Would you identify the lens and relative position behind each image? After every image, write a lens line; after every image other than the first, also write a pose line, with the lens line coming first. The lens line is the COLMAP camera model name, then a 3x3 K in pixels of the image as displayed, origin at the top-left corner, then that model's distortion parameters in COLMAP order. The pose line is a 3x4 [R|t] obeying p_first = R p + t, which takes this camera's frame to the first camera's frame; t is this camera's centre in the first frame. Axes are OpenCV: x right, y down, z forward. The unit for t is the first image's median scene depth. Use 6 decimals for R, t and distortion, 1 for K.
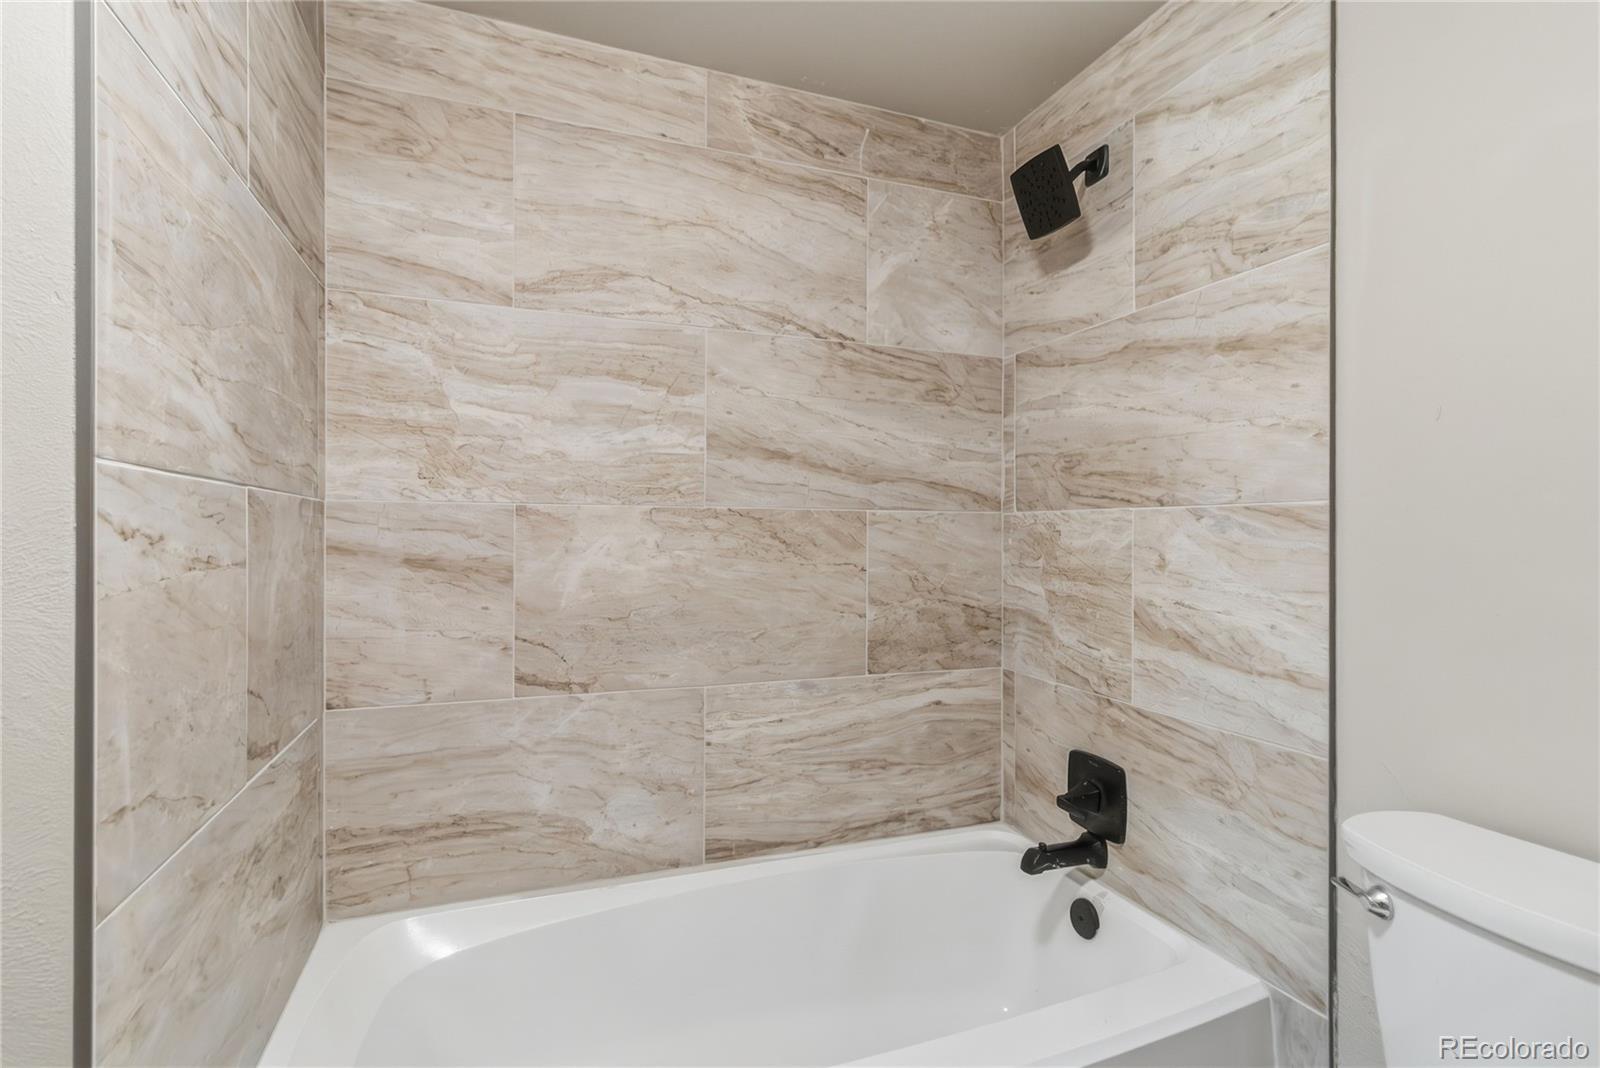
lens RADIAL K [[756.4, 0, 800.0], [0, 756.4, 534.0], [0, 0, 1]] dist [0.001743, 0.000476]
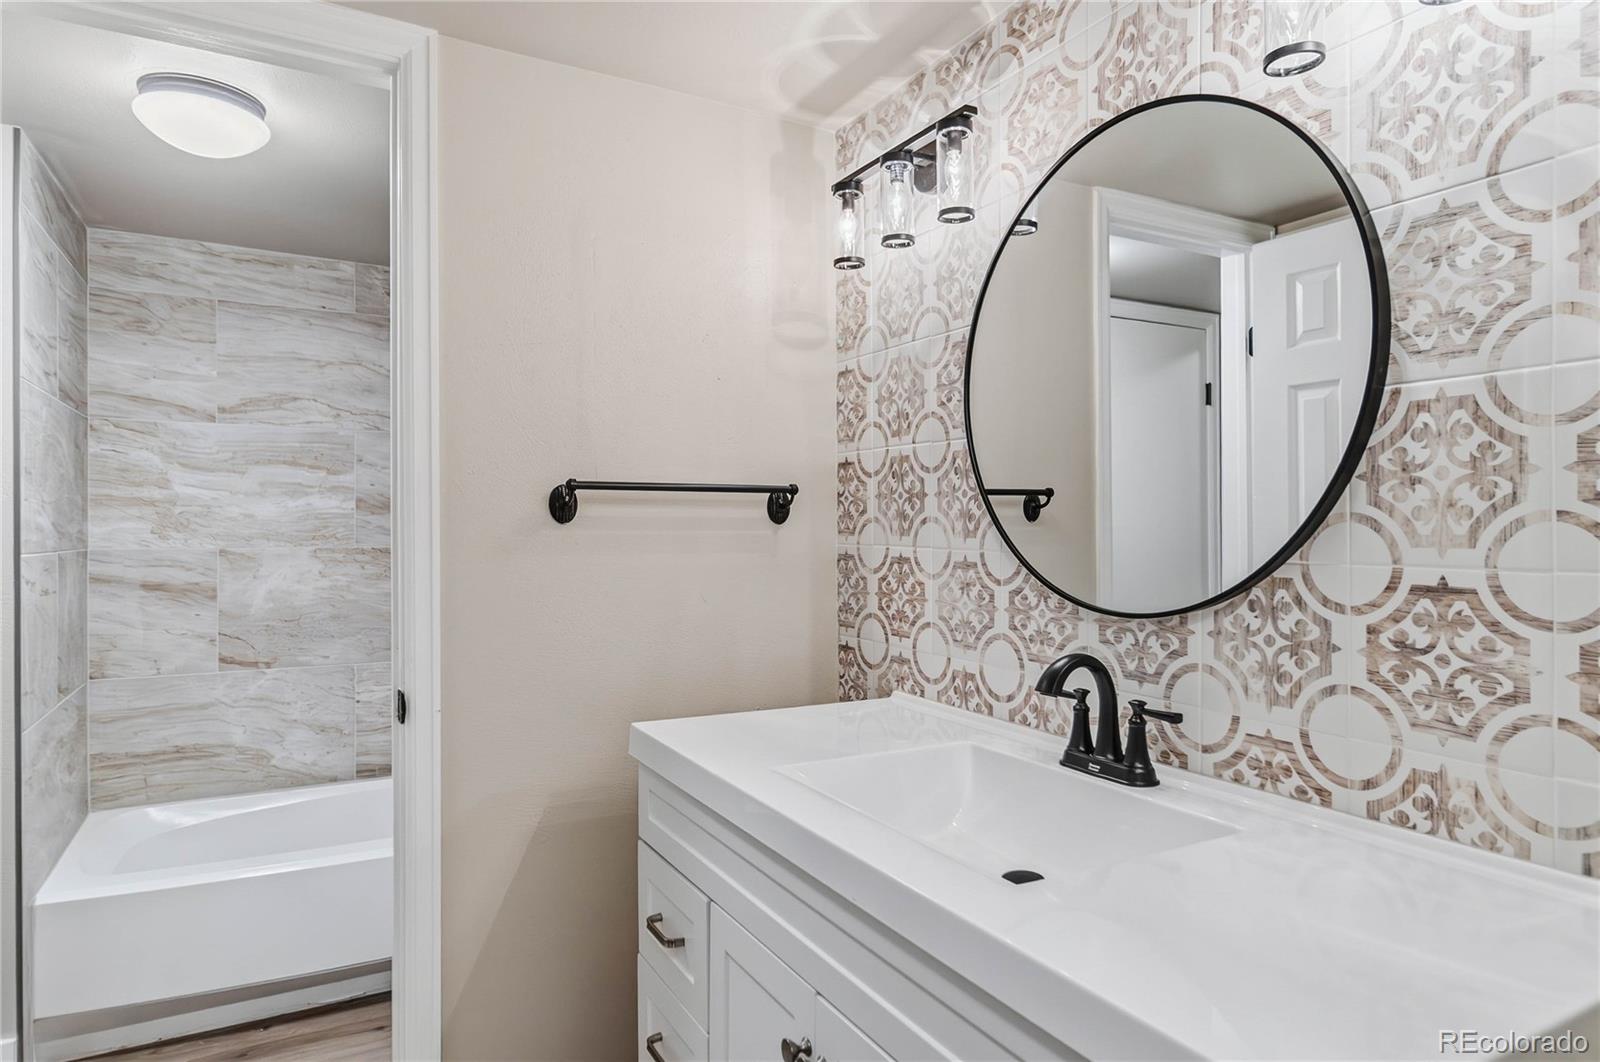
lens RADIAL K [[937.3, 0, 806.9], [0, 937.3, 528.5], [0, 0, 1]] dist [-0.000017, -0.000485]
pose [[0.988526, -0.004265, 0.150992, 0.538175], [0.004483, 0.999989, -0.001105, -0.073198], [-0.150986, 0.001770, 0.988534, -1.108935]]
